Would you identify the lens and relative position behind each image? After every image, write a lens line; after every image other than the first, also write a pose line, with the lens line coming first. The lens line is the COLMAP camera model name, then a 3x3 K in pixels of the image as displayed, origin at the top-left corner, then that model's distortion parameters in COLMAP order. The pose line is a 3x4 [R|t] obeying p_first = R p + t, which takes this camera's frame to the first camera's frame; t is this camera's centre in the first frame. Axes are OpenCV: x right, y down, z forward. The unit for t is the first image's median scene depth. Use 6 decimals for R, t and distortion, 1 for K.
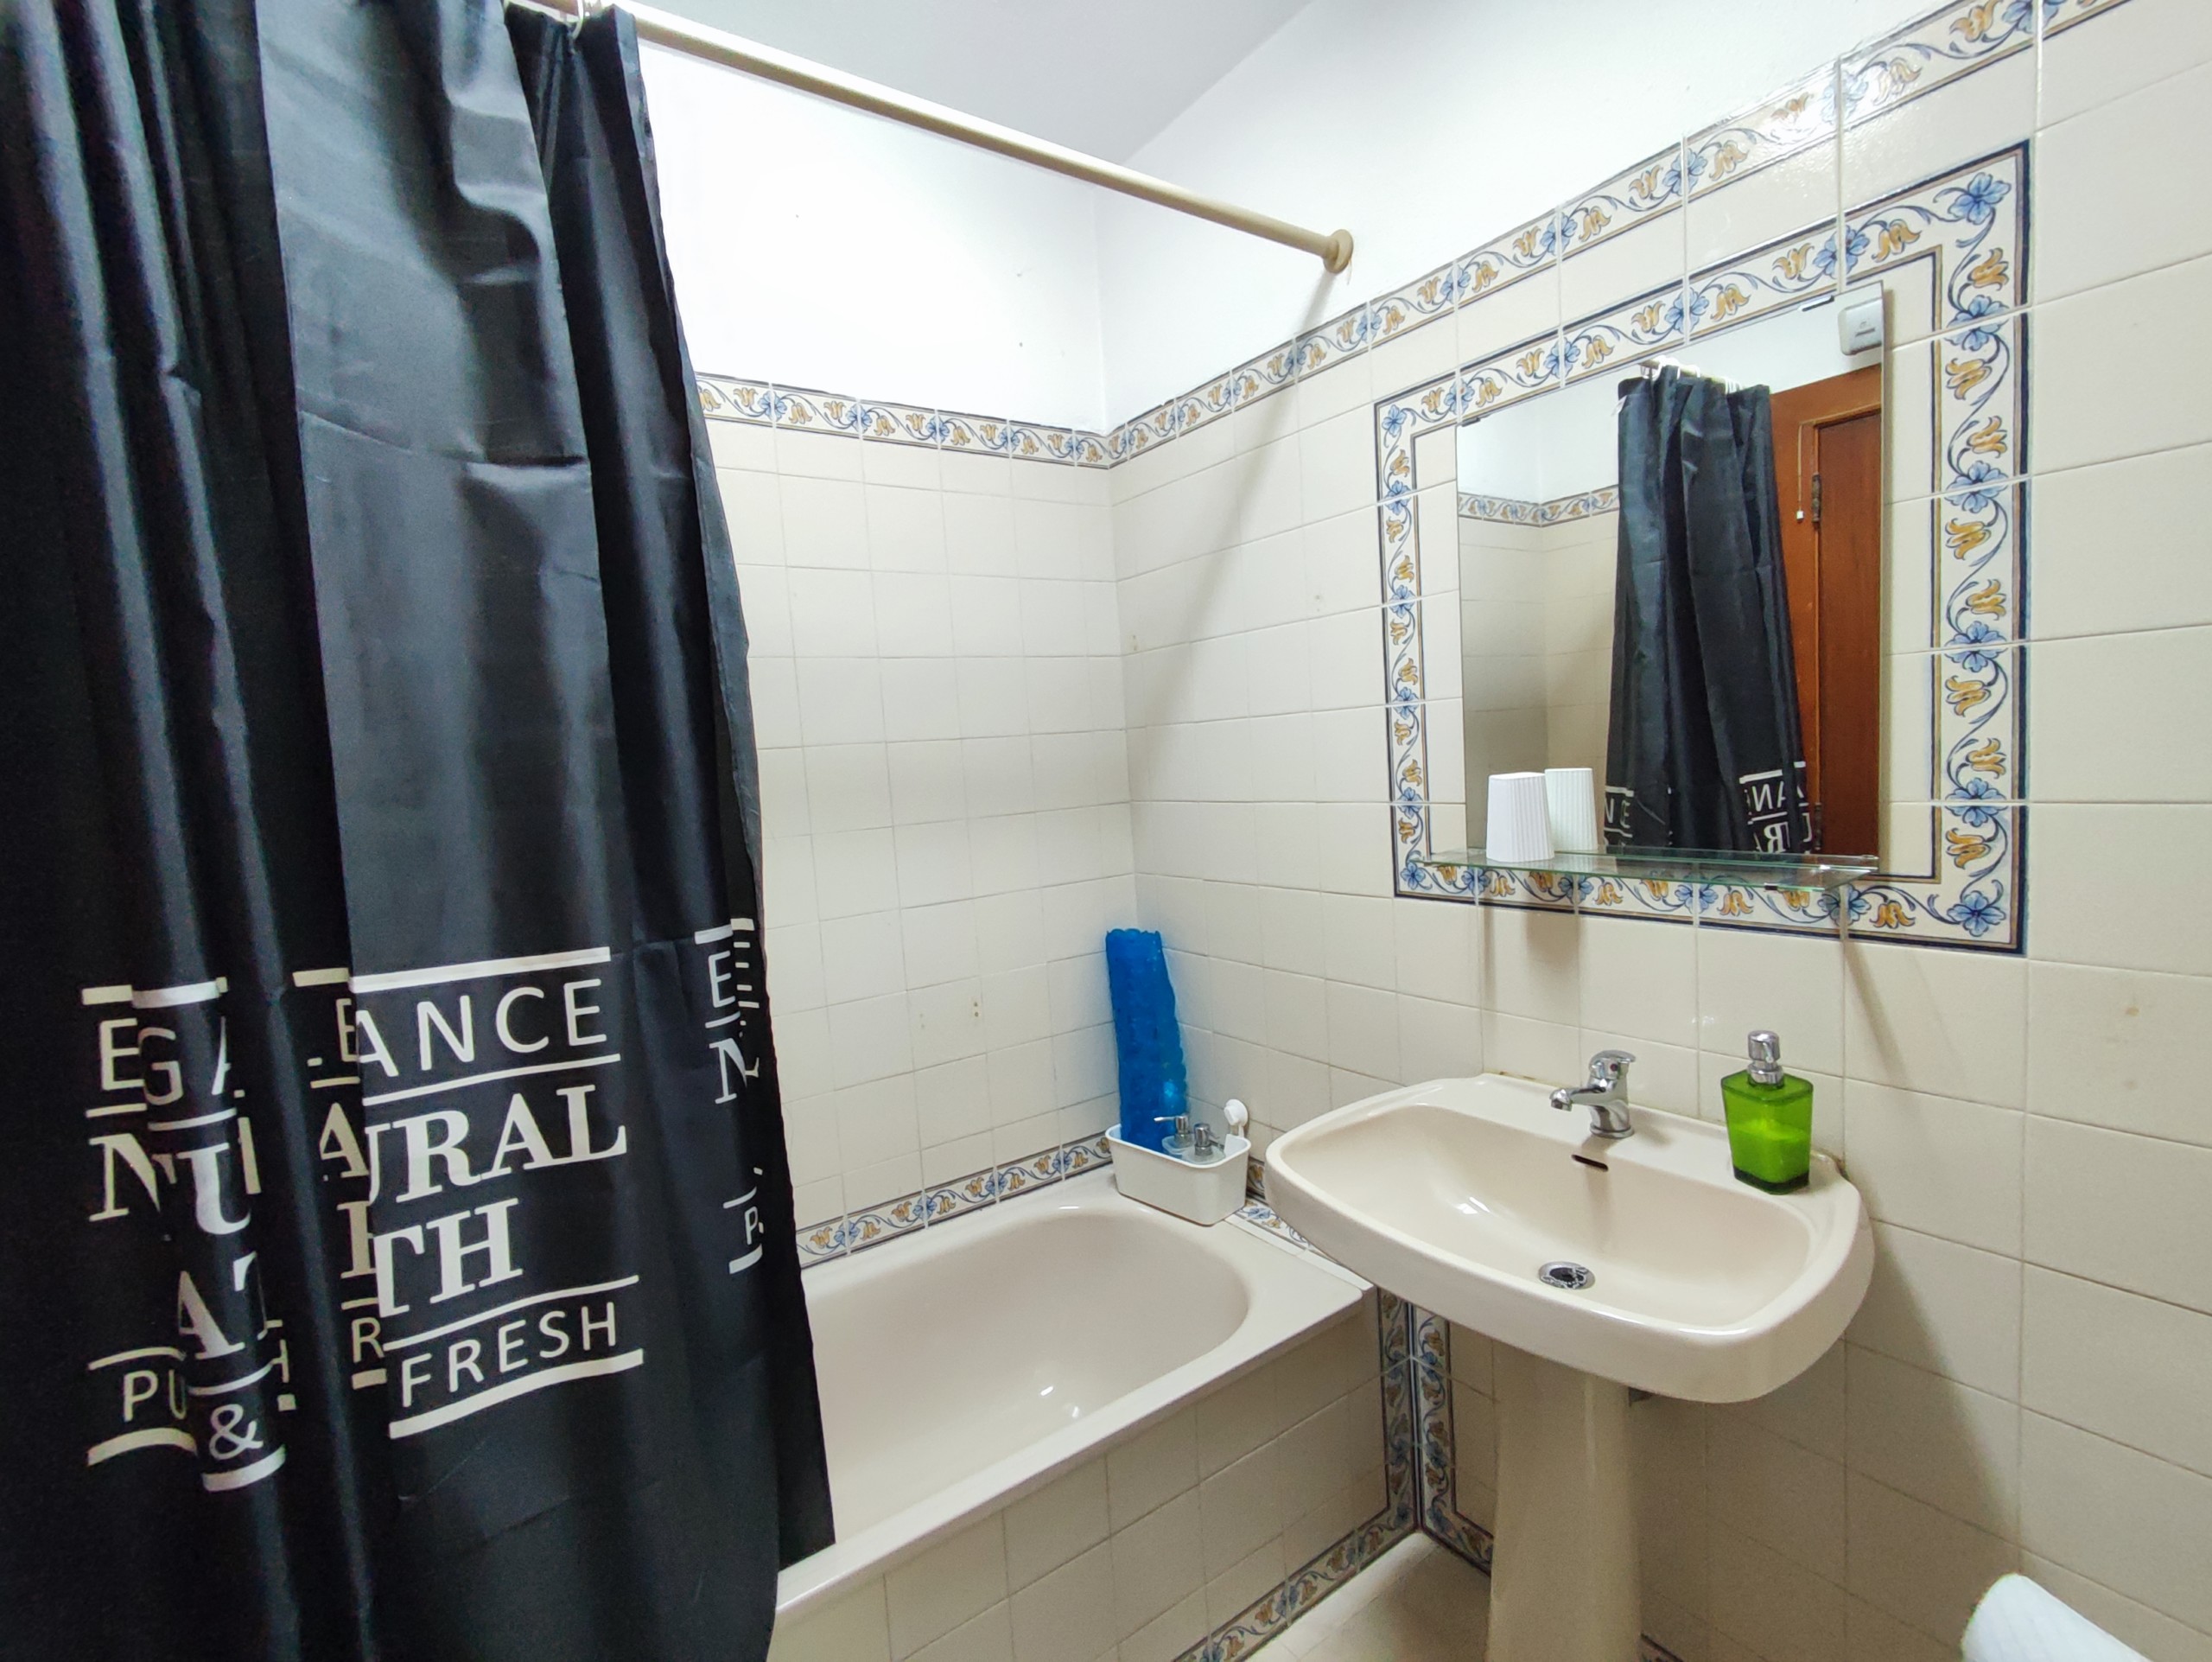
lens RADIAL K [[1007.0, 0, 1106.0], [0, 1007.0, 831.0], [0, 0, 1]] dist [-0.000031, 0.000000]
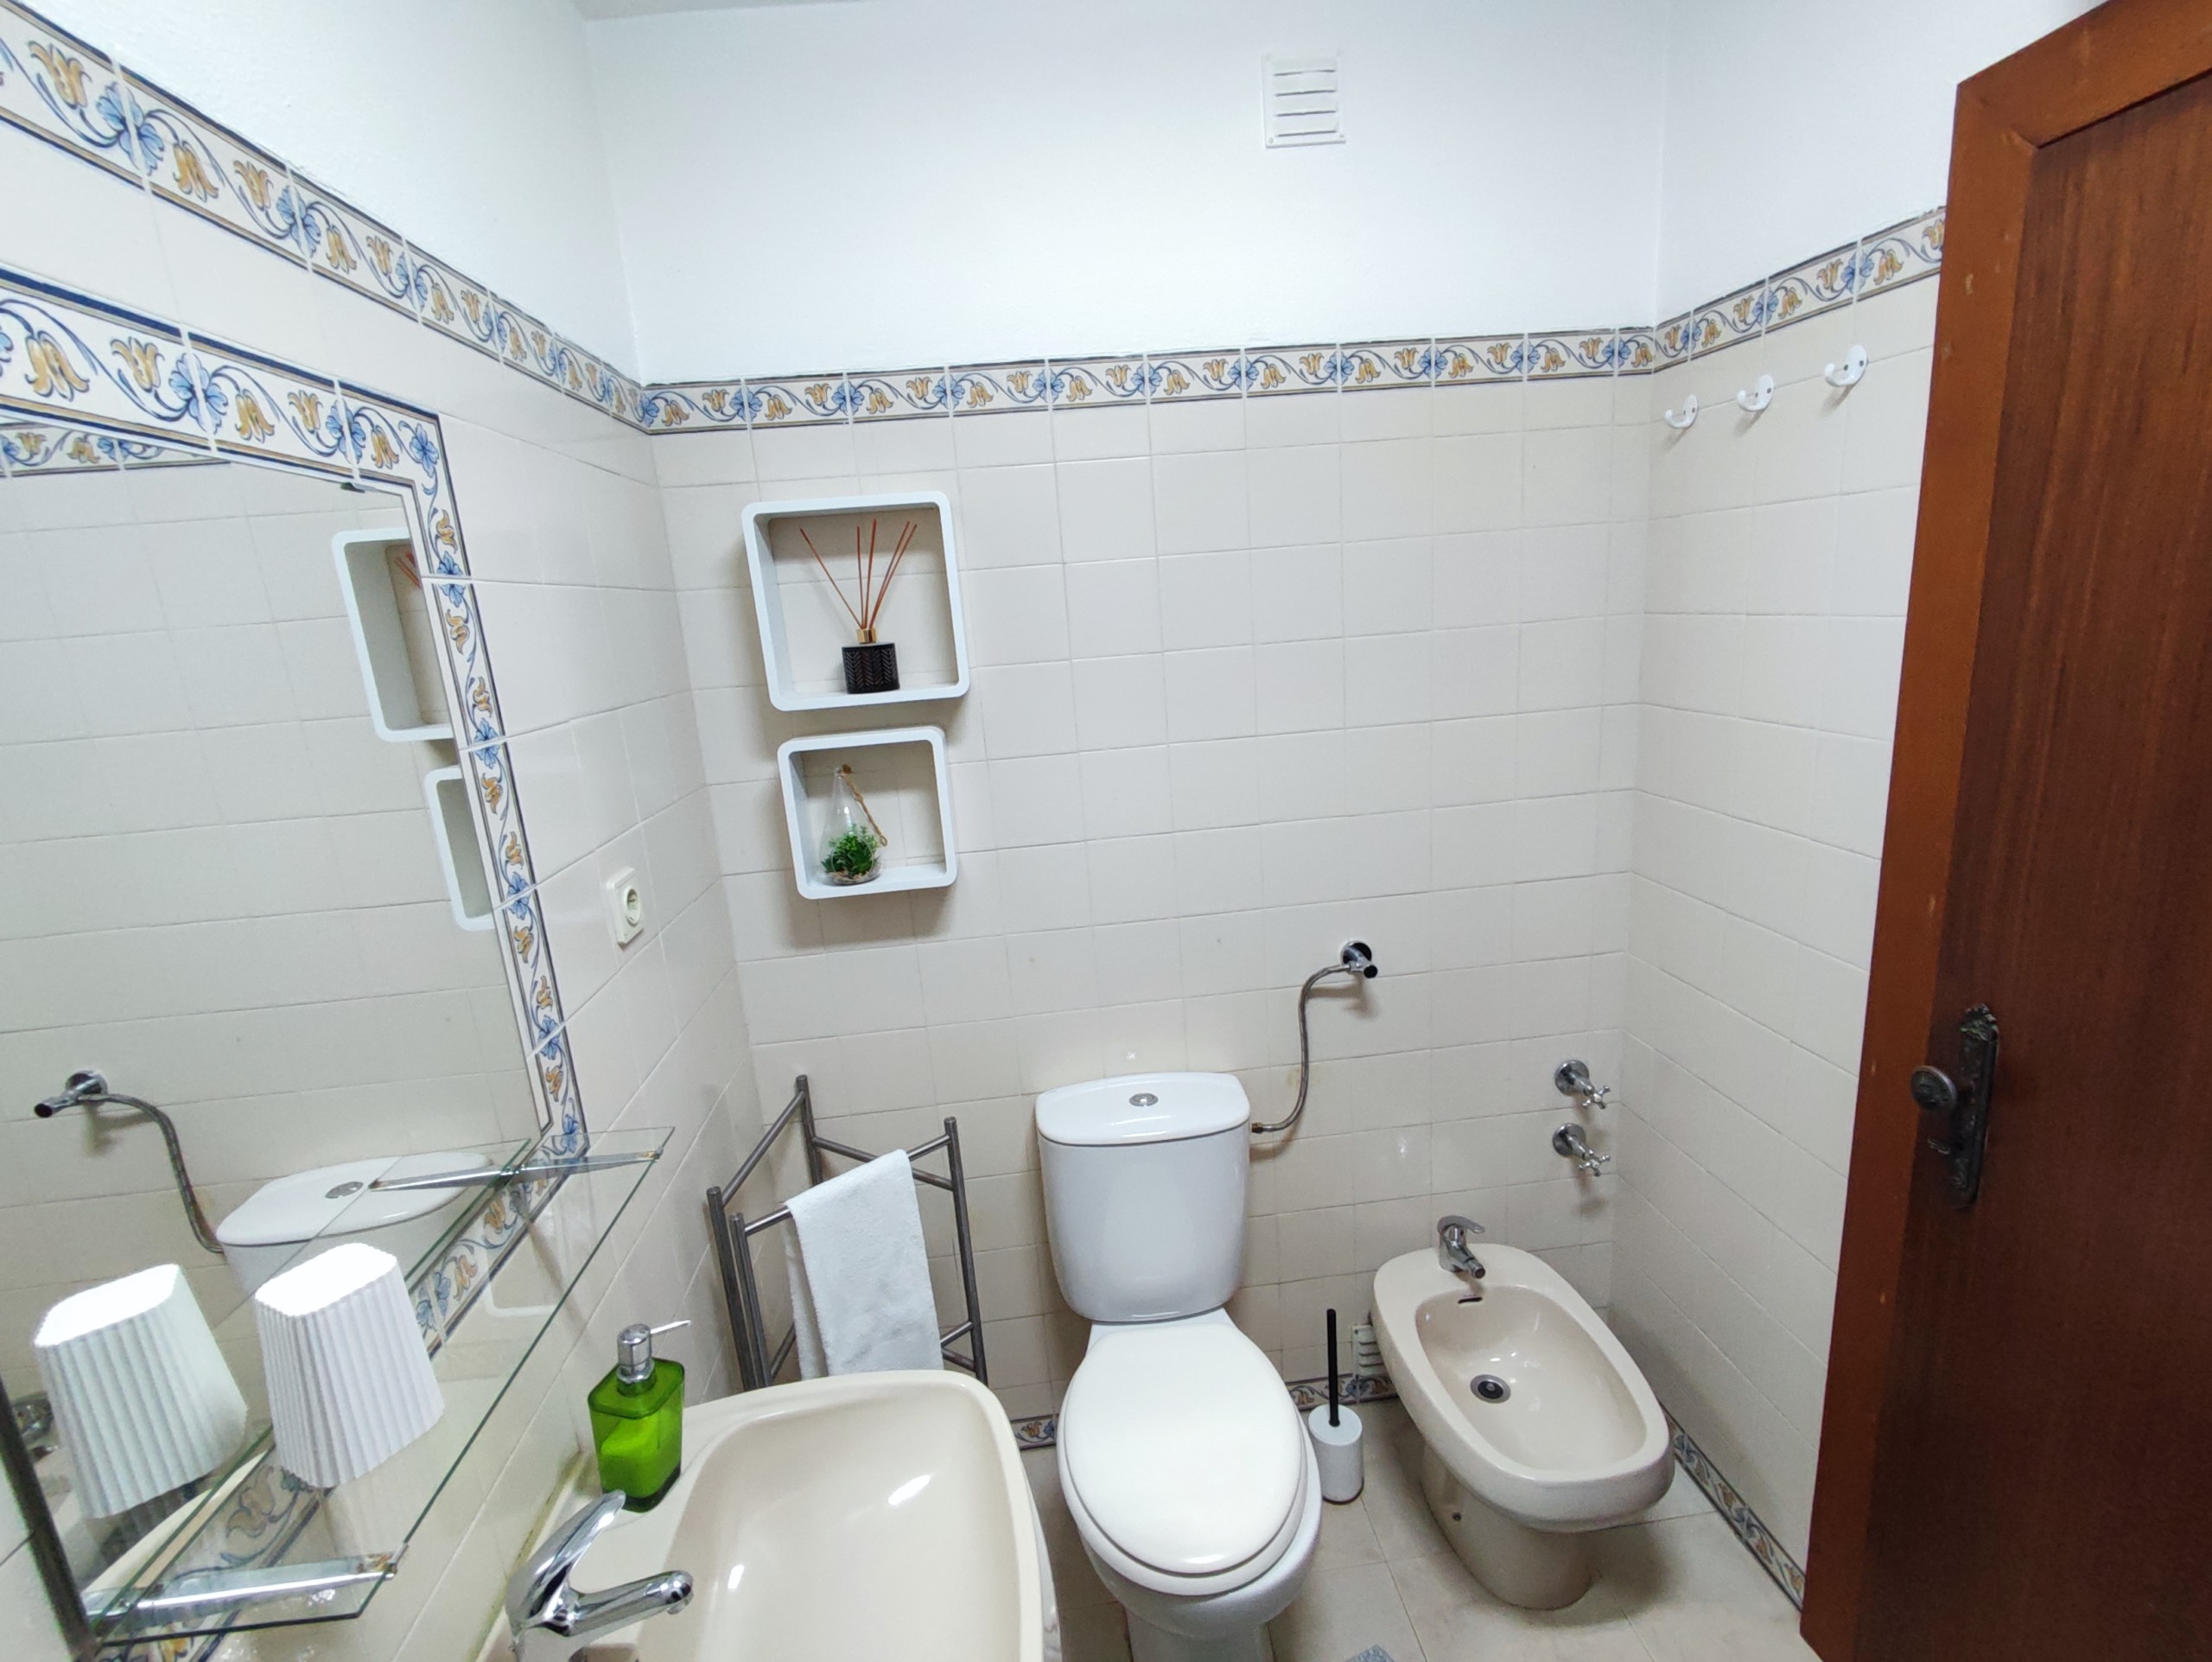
lens RADIAL K [[1007.0, 0, 1106.0], [0, 1007.0, 831.0], [0, 0, 1]] dist [-0.000031, 0.000000]
pose [[-0.862696, 0.019922, 0.505330, -0.150499], [0.174519, 0.949569, 0.260503, -0.378761], [-0.474656, 0.312925, -0.822666, 1.432762]]
